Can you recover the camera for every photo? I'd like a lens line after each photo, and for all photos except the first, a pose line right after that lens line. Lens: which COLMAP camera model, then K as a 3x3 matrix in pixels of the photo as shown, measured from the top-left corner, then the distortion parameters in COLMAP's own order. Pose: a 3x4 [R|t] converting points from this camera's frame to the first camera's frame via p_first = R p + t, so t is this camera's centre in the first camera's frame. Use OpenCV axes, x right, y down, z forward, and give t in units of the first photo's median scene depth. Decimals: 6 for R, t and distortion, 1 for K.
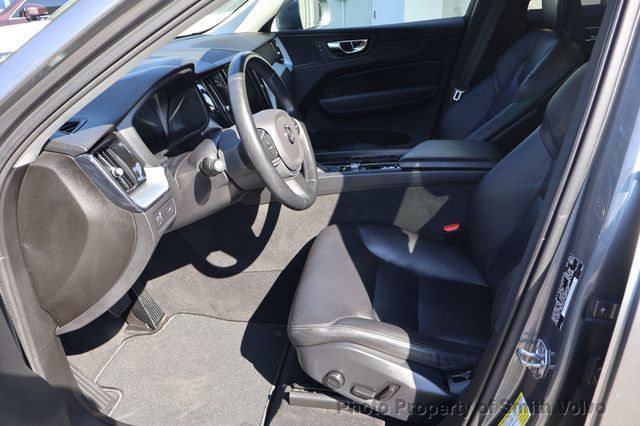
lens RADIAL K [[537.7, 0, 321.1], [0, 537.7, 212.3], [0, 0, 1]] dist [0.007942, 0.006815]
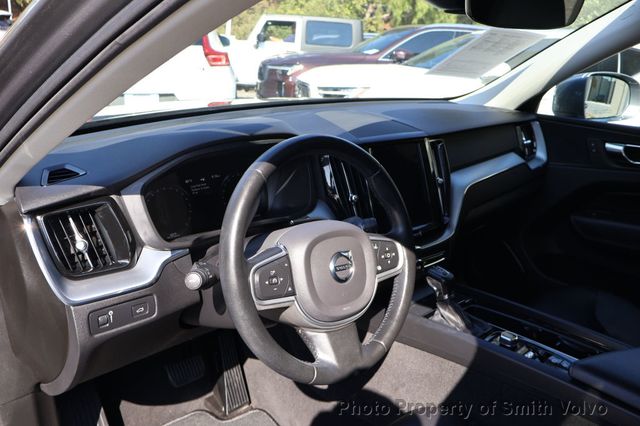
lens RADIAL K [[537.7, 0, 321.2], [0, 537.7, 214.2], [0, 0, 1]] dist [0.007942, 0.006815]
pose [[0.772448, 0.289830, -0.565087, 0.199595], [-0.339141, 0.940547, 0.018811, -0.151910], [0.536943, 0.177114, 0.824817, 0.314529]]
